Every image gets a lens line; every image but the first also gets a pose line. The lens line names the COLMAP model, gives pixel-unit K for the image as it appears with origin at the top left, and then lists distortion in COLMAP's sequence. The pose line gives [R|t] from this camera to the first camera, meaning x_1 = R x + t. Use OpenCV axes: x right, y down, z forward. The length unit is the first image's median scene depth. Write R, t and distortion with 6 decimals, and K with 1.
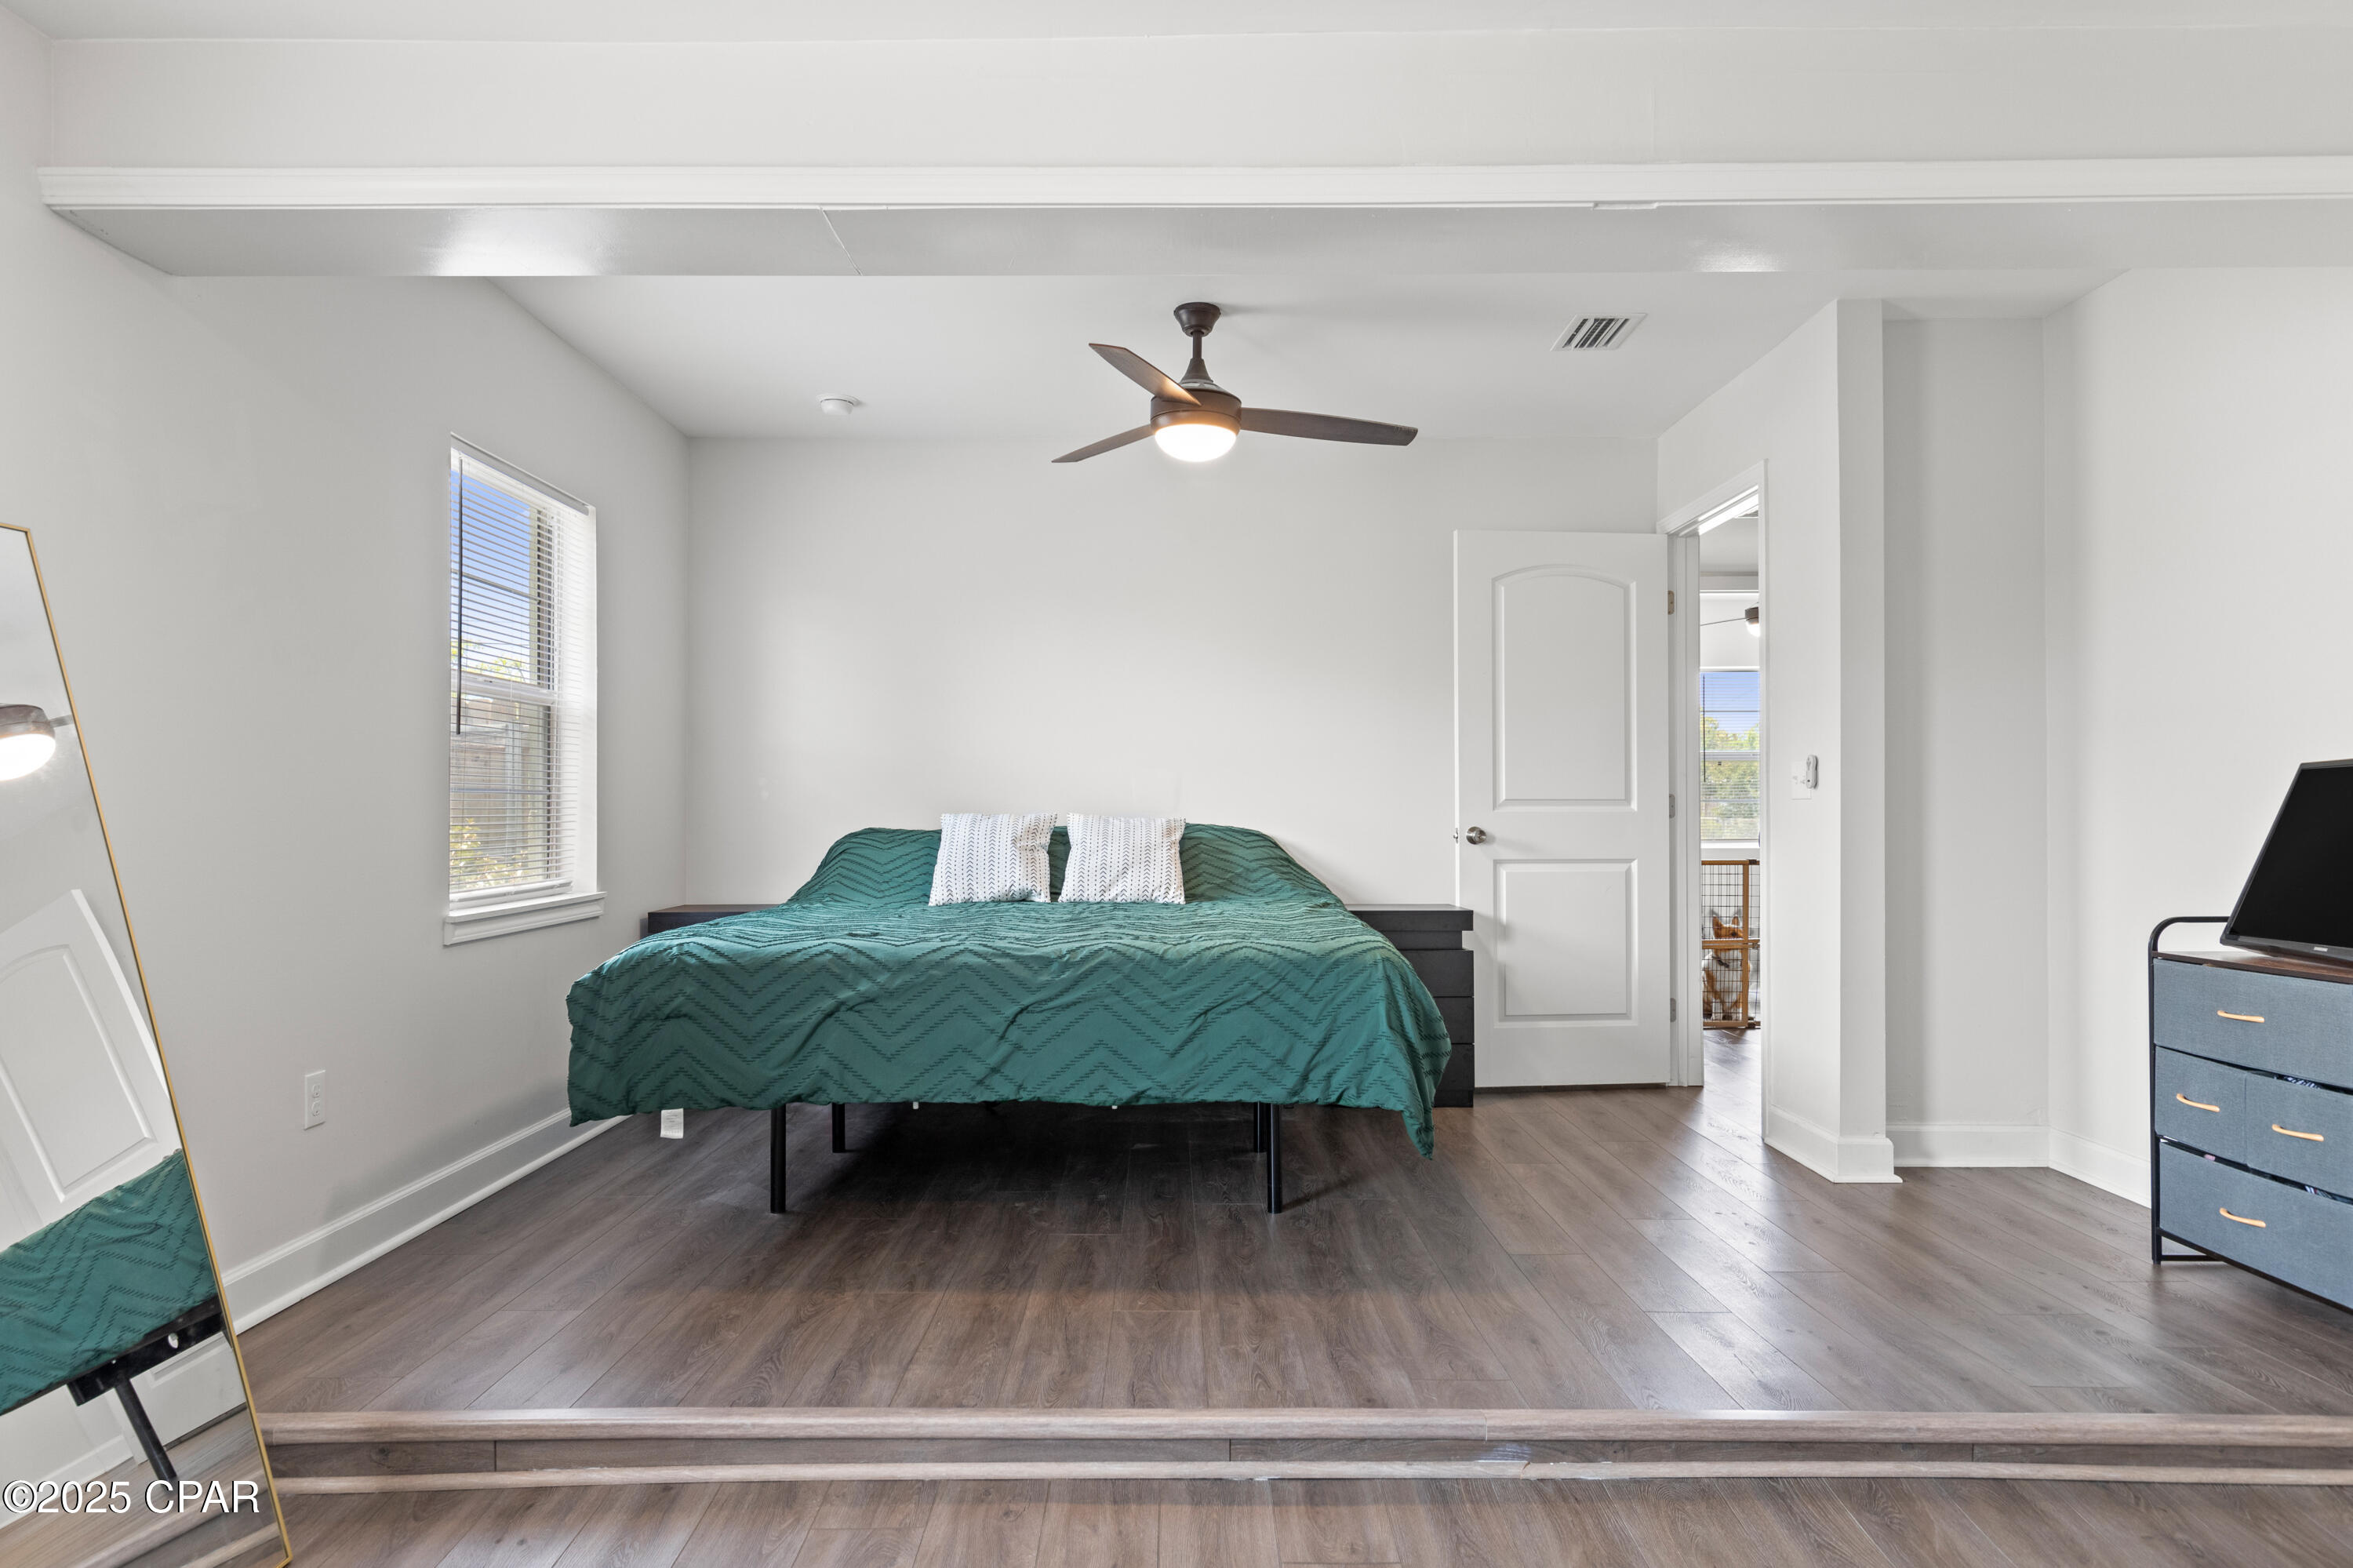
lens RADIAL K [[1380.2, 0, 1178.4], [0, 1380.2, 798.8], [0, 0, 1]] dist [-0.002361, -0.001596]
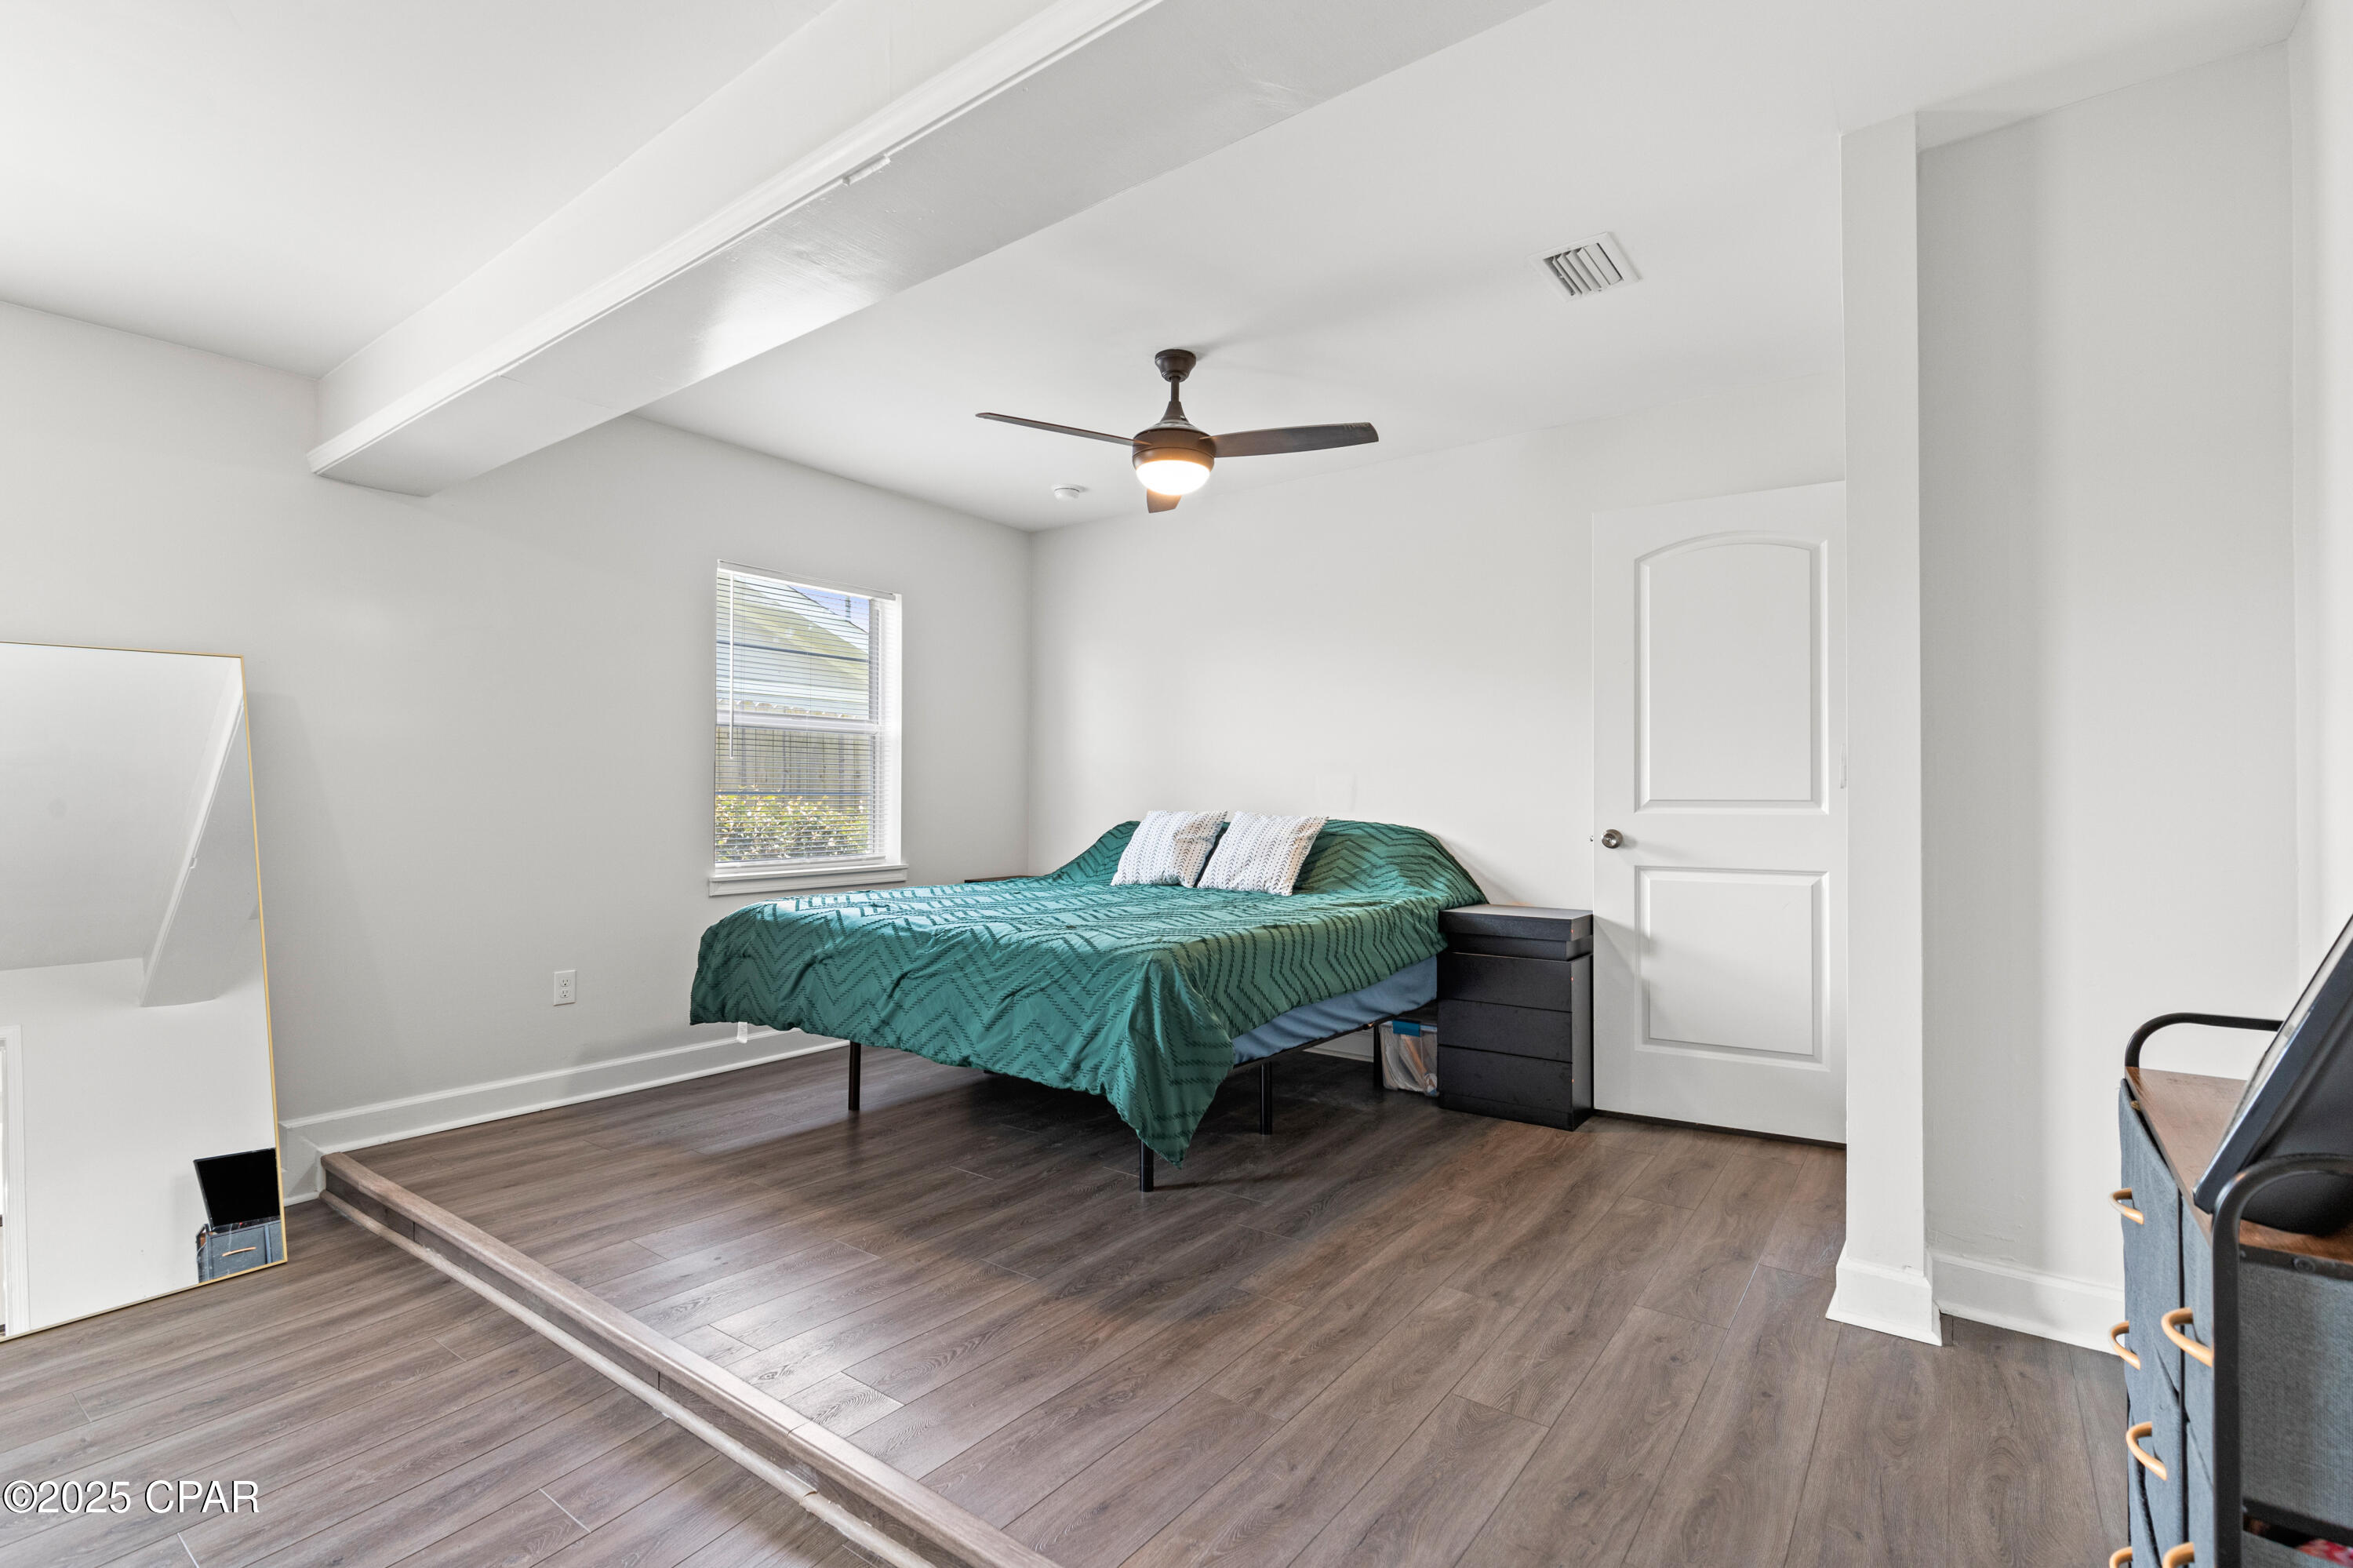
lens RADIAL K [[1080.2, 0, 1173.8], [0, 1080.2, 781.8], [0, 0, 1]] dist [0.006215, -0.000115]
pose [[0.801650, -0.007596, -0.597746, 0.612759], [0.001870, 0.999946, -0.010199, -0.006894], [0.597791, 0.007059, 0.801621, 0.357932]]
